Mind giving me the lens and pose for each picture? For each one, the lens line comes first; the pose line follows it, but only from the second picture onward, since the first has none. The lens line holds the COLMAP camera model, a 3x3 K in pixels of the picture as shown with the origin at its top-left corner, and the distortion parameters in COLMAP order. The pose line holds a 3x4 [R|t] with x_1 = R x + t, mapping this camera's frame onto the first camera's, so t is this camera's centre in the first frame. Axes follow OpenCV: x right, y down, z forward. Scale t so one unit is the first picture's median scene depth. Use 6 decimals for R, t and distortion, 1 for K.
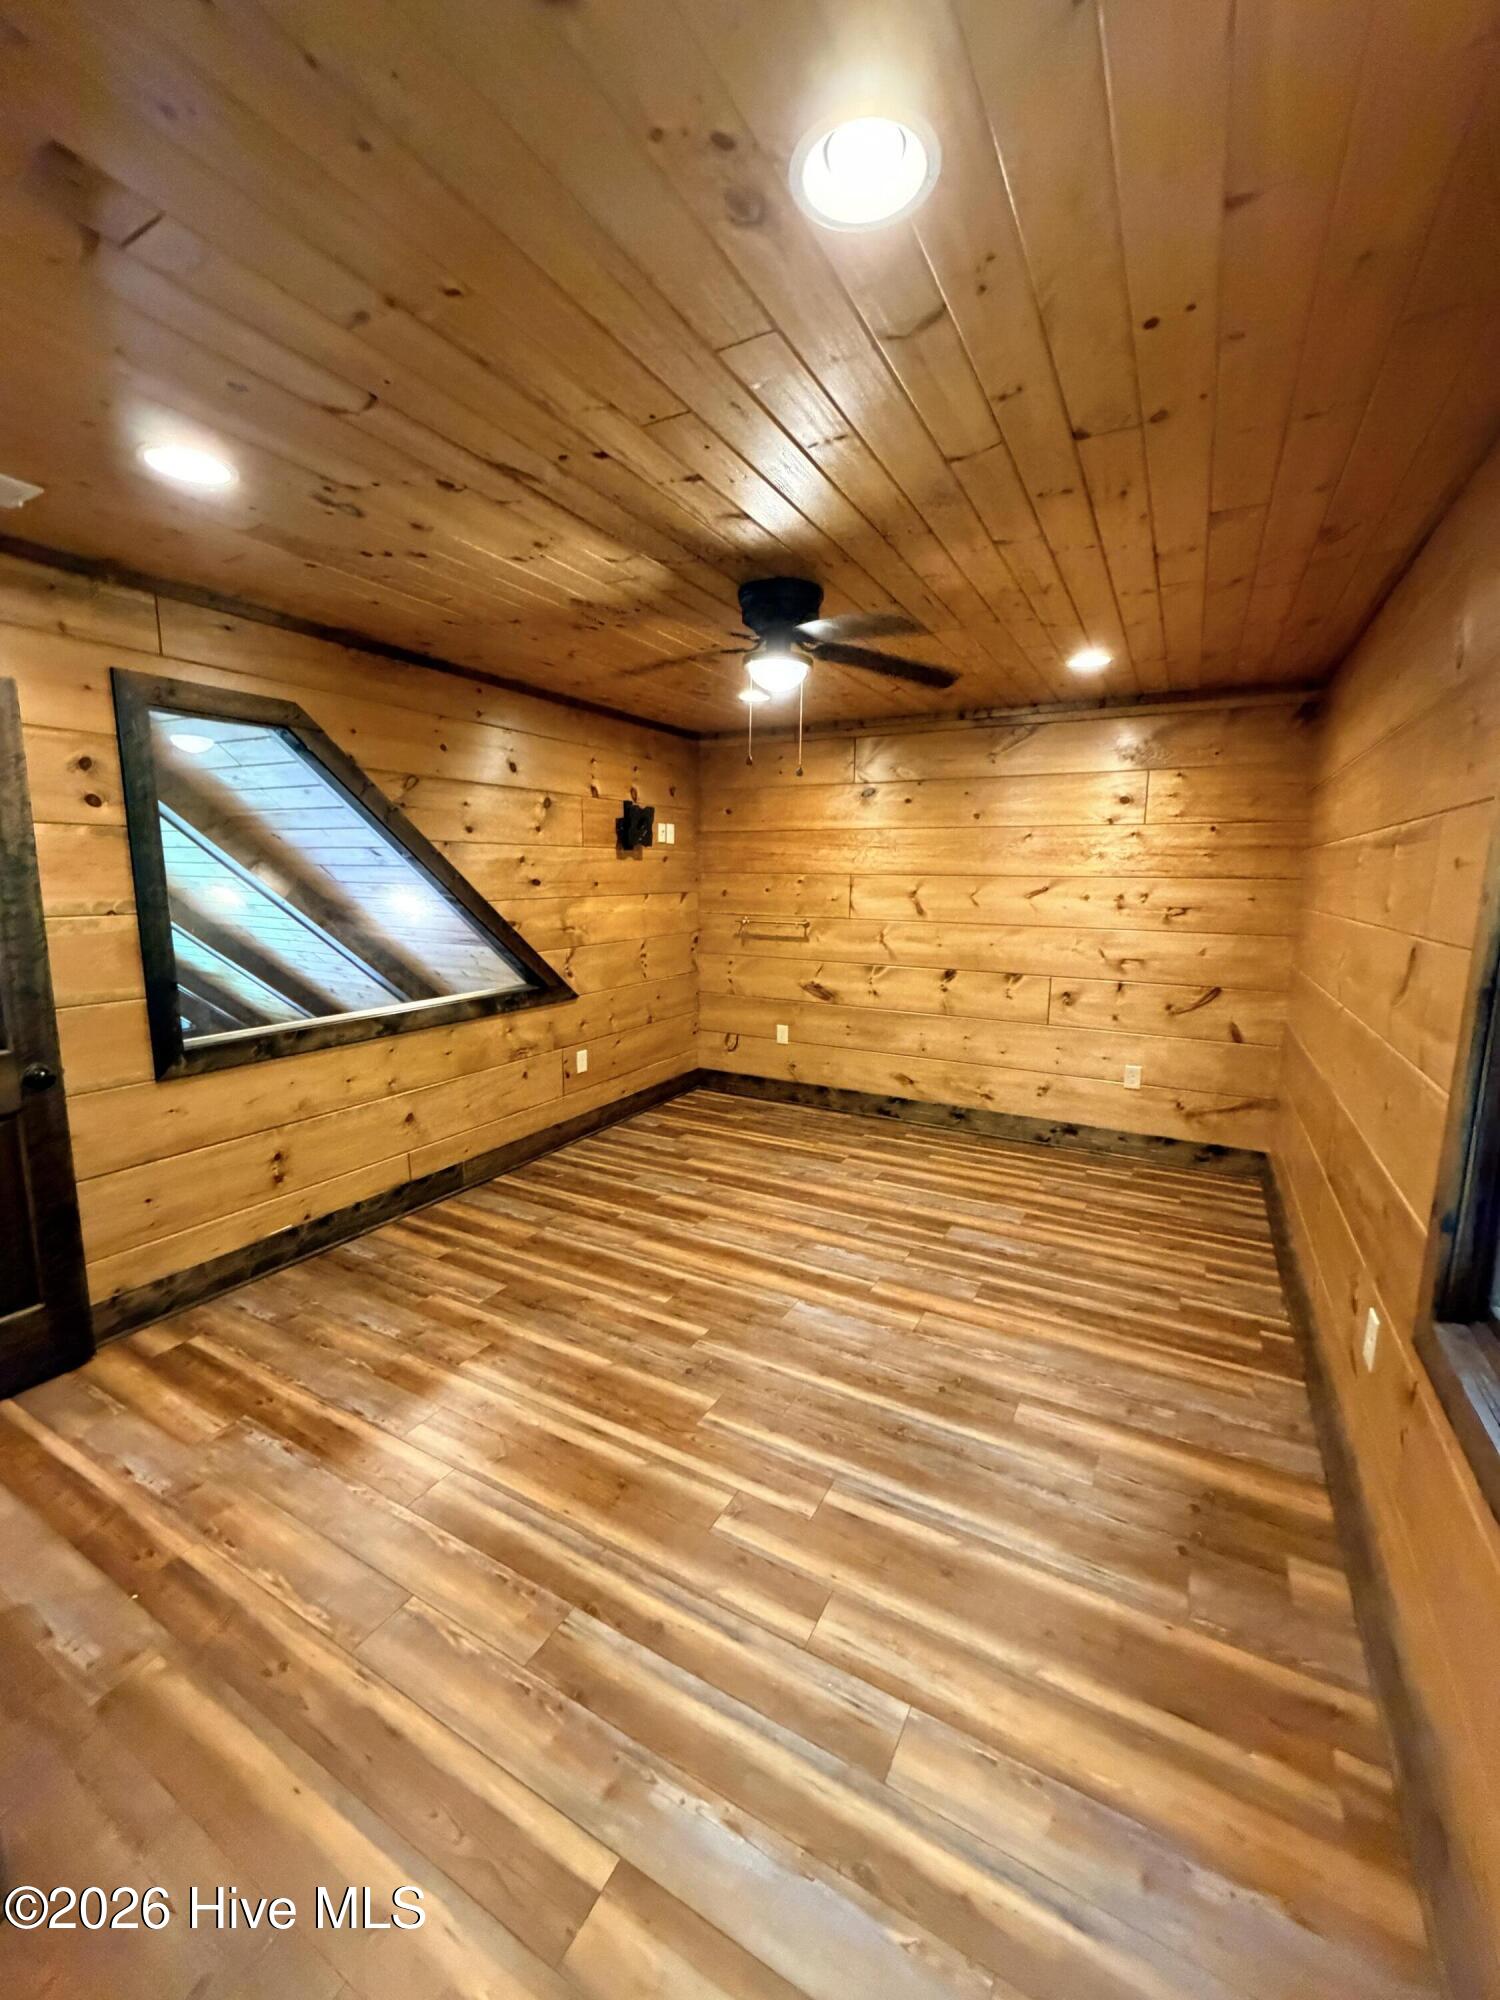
lens RADIAL K [[799.0, 0, 750.2], [0, 799.0, 994.9], [0, 0, 1]] dist [-0.000483, 0.000106]
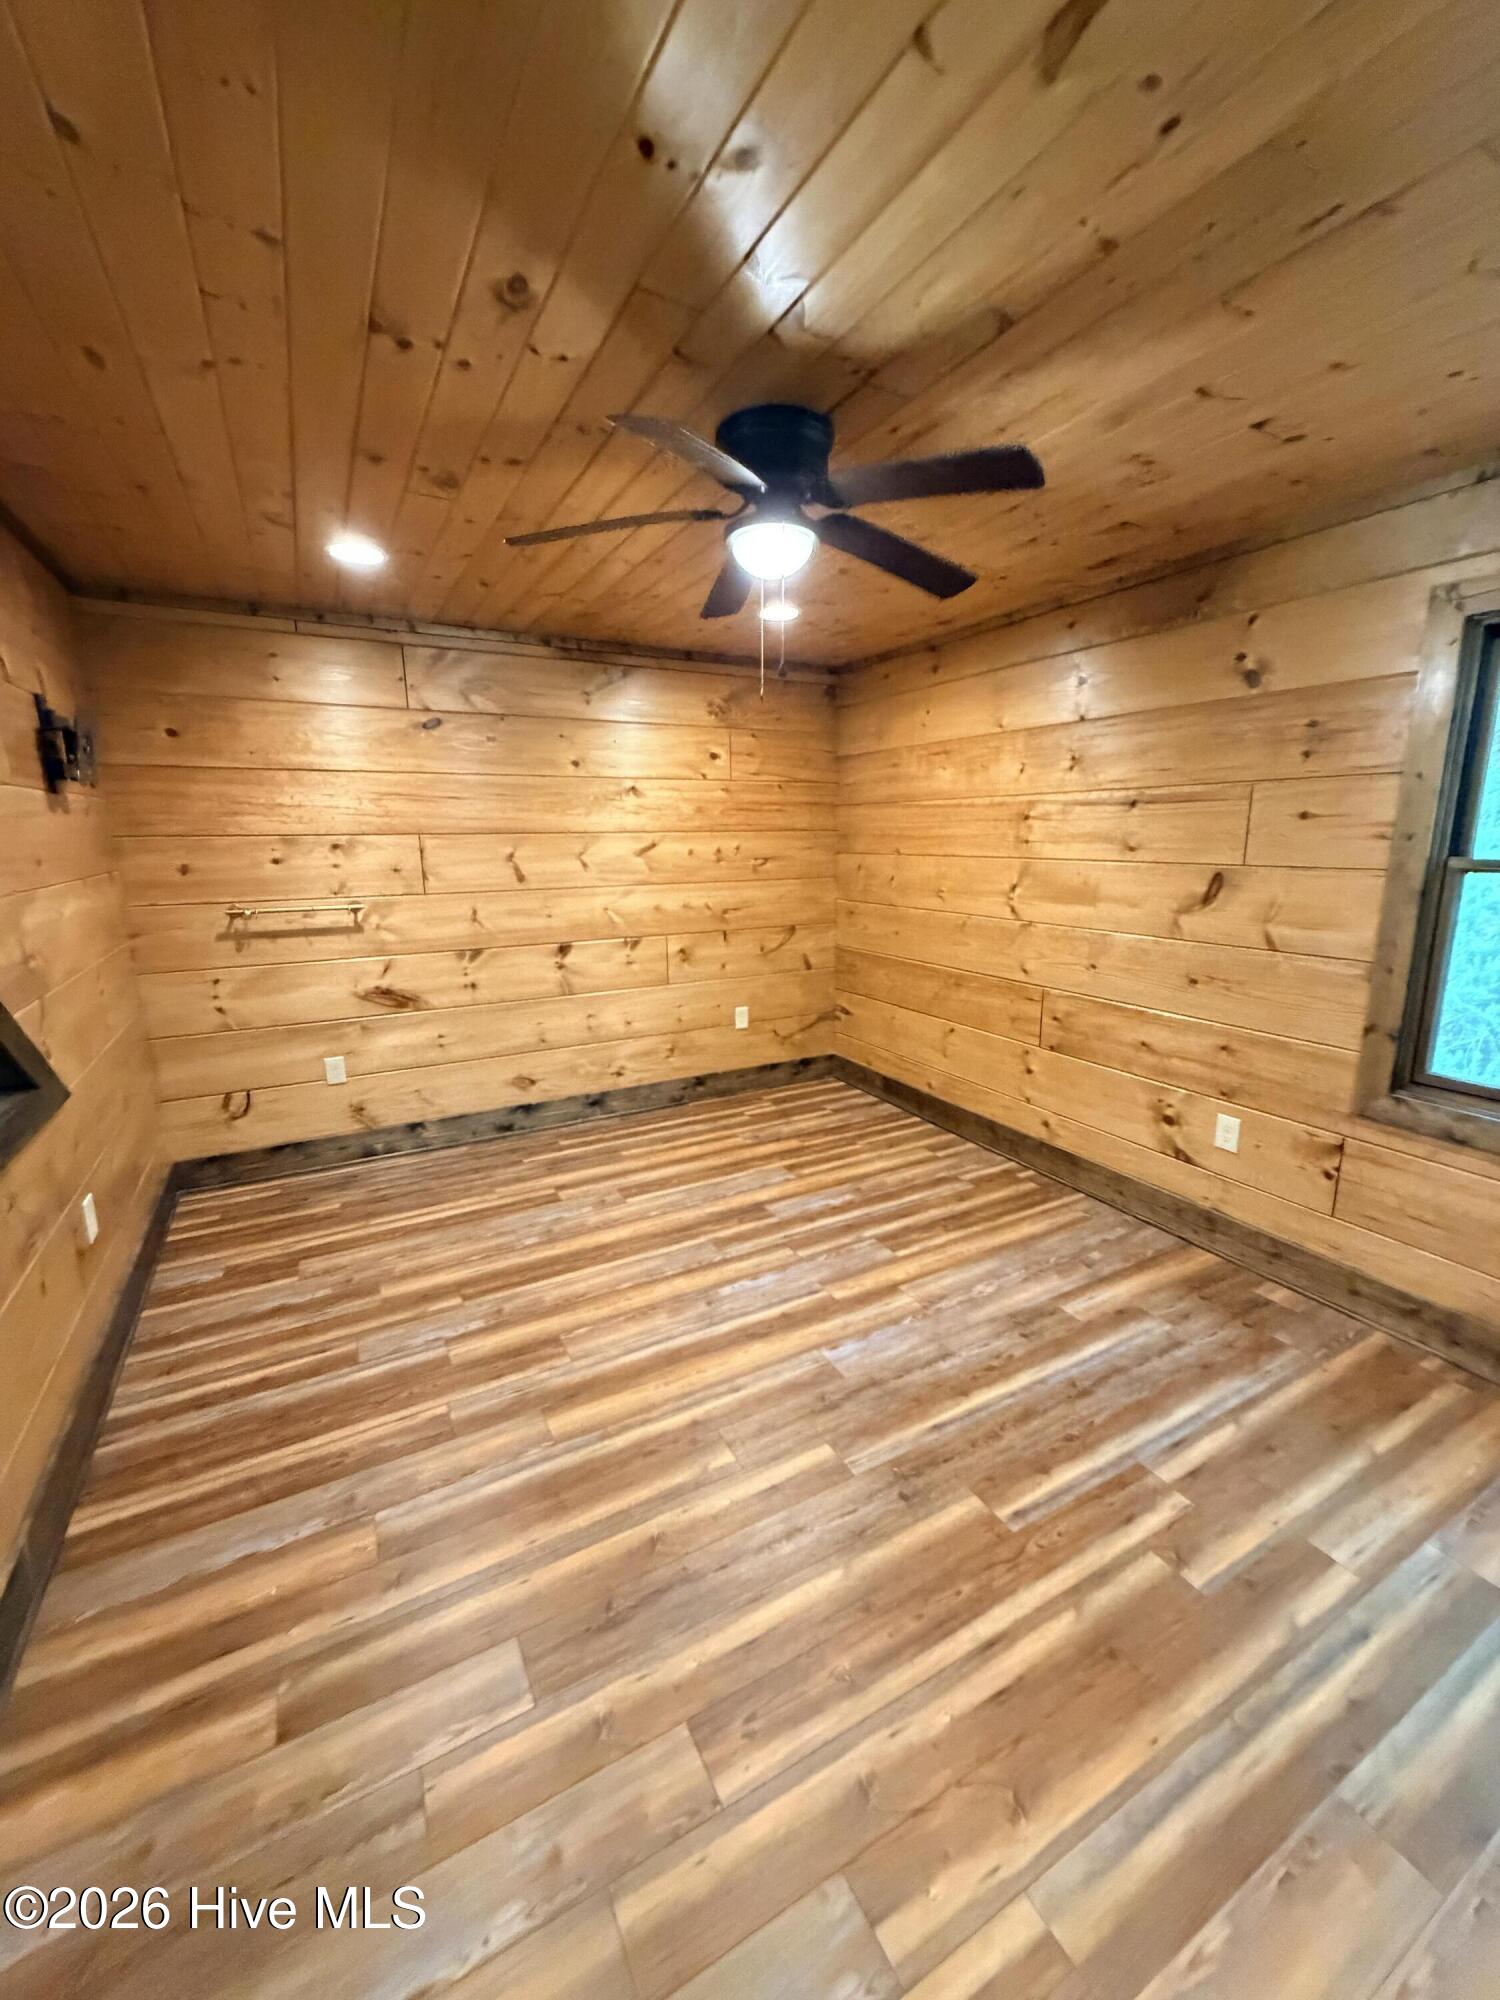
lens RADIAL K [[799.0, 0, 747.1], [0, 799.0, 993.4], [0, 0, 1]] dist [-0.000483, 0.000106]
pose [[0.540392, -0.182769, 0.821323, -0.590298], [0.140786, 0.982003, 0.125894, -0.095721], [-0.829551, 0.047599, 0.556398, 0.583045]]
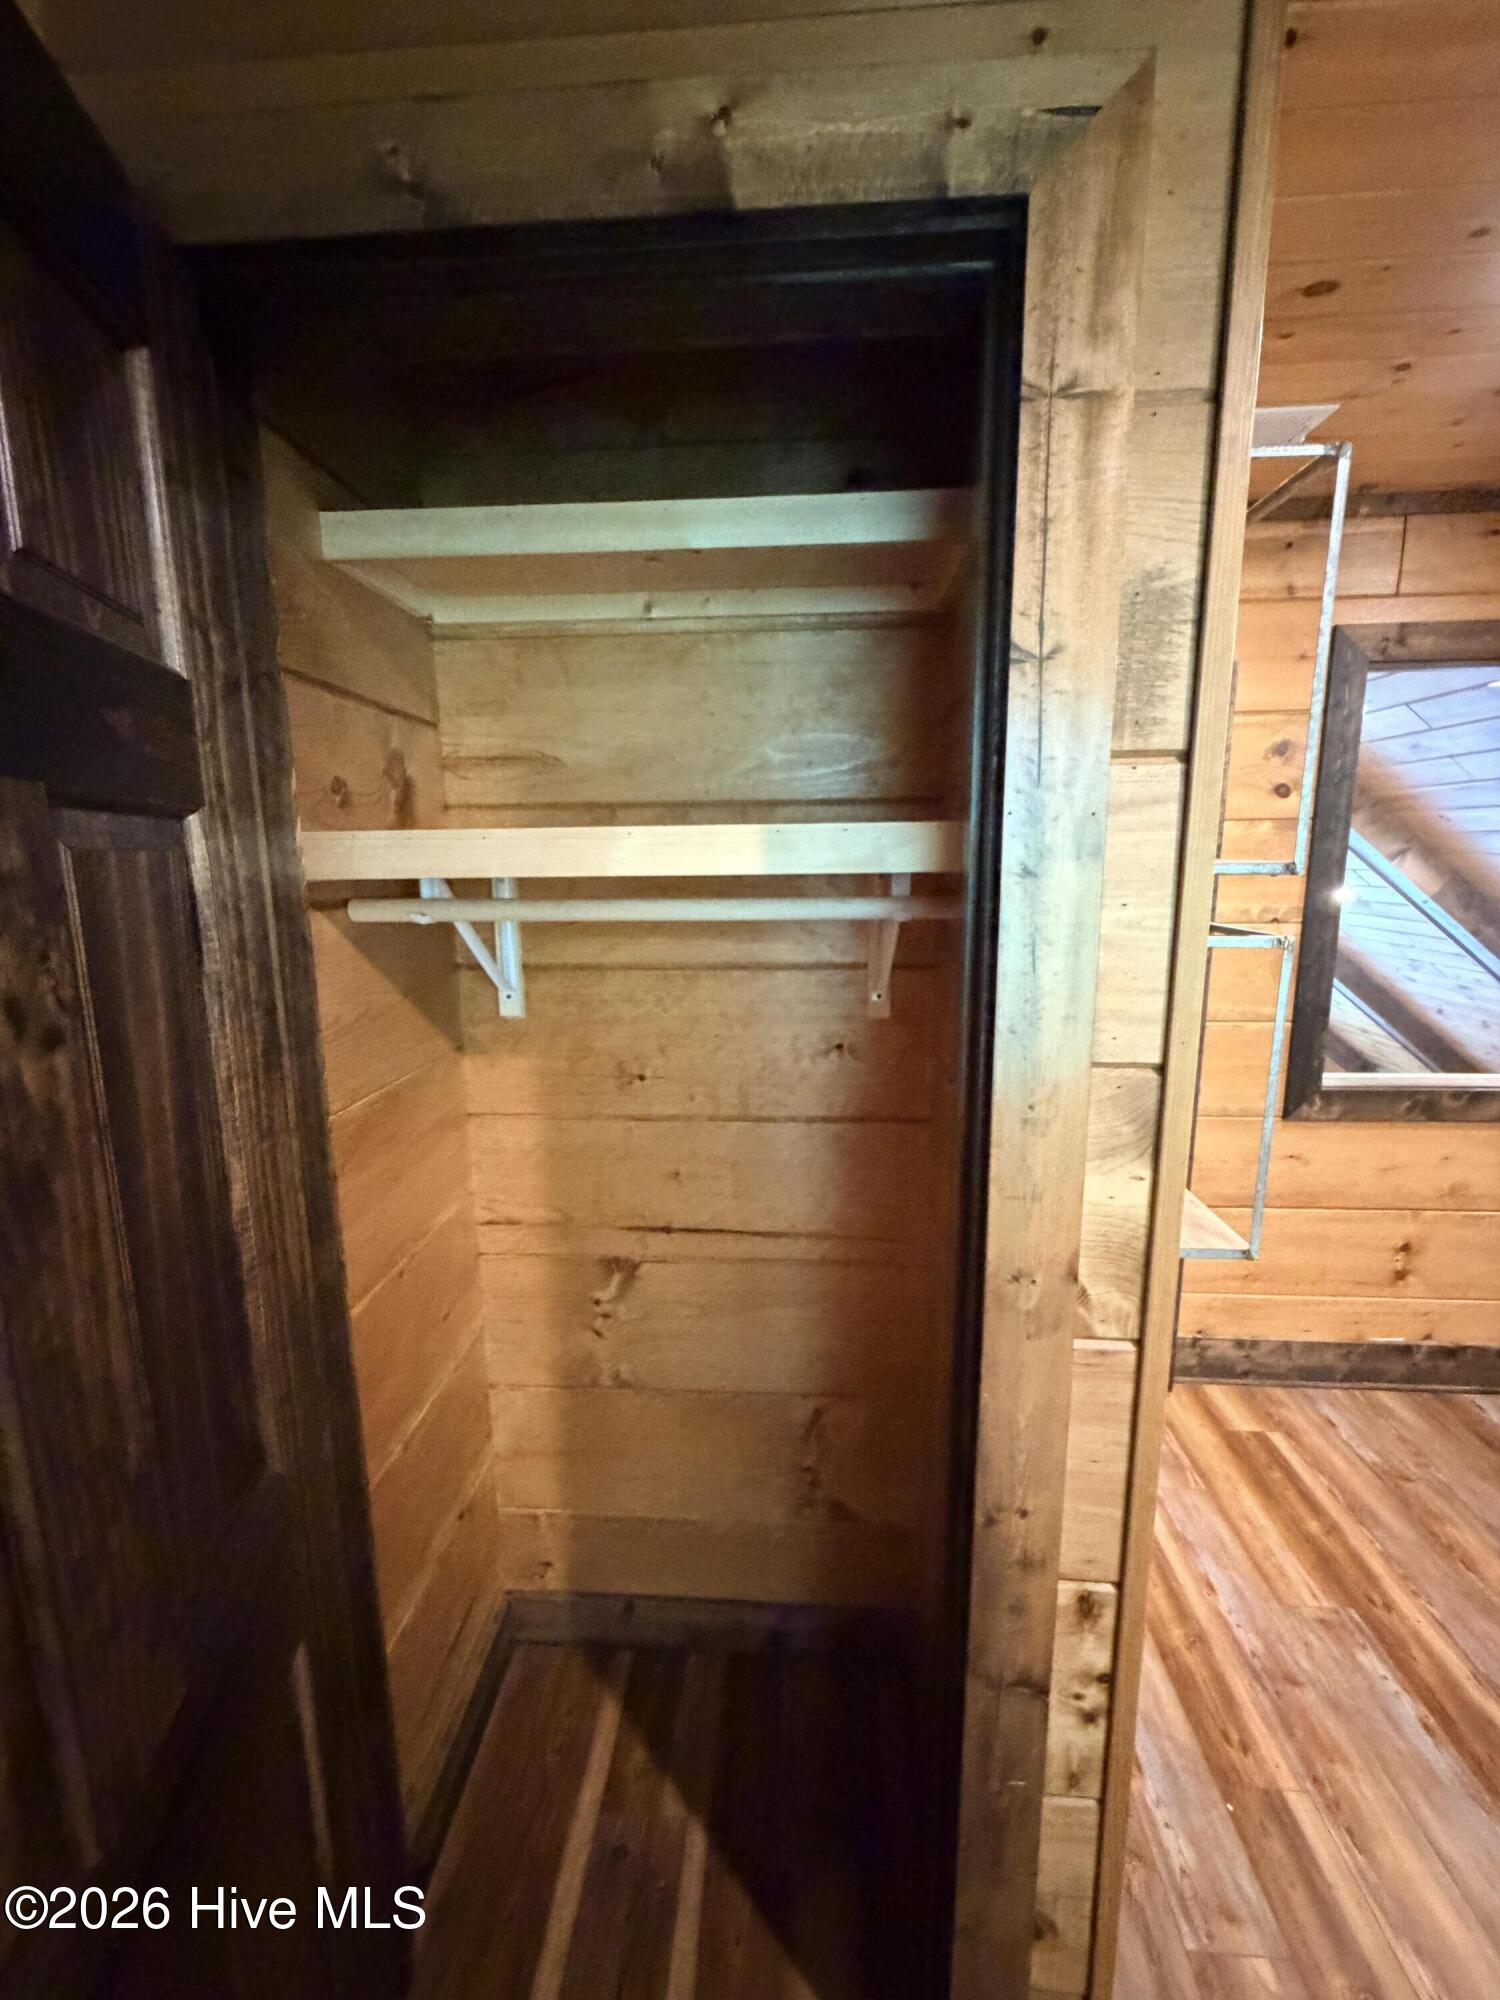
lens RADIAL K [[799.0, 0, 747.7], [0, 799.0, 997.7], [0, 0, 1]] dist [-0.000483, 0.000106]
pose [[0.417630, 0.144118, -0.897115, -0.214694], [-0.120118, 0.987432, 0.102709, -0.034873], [0.900642, 0.064865, 0.429693, 0.102117]]
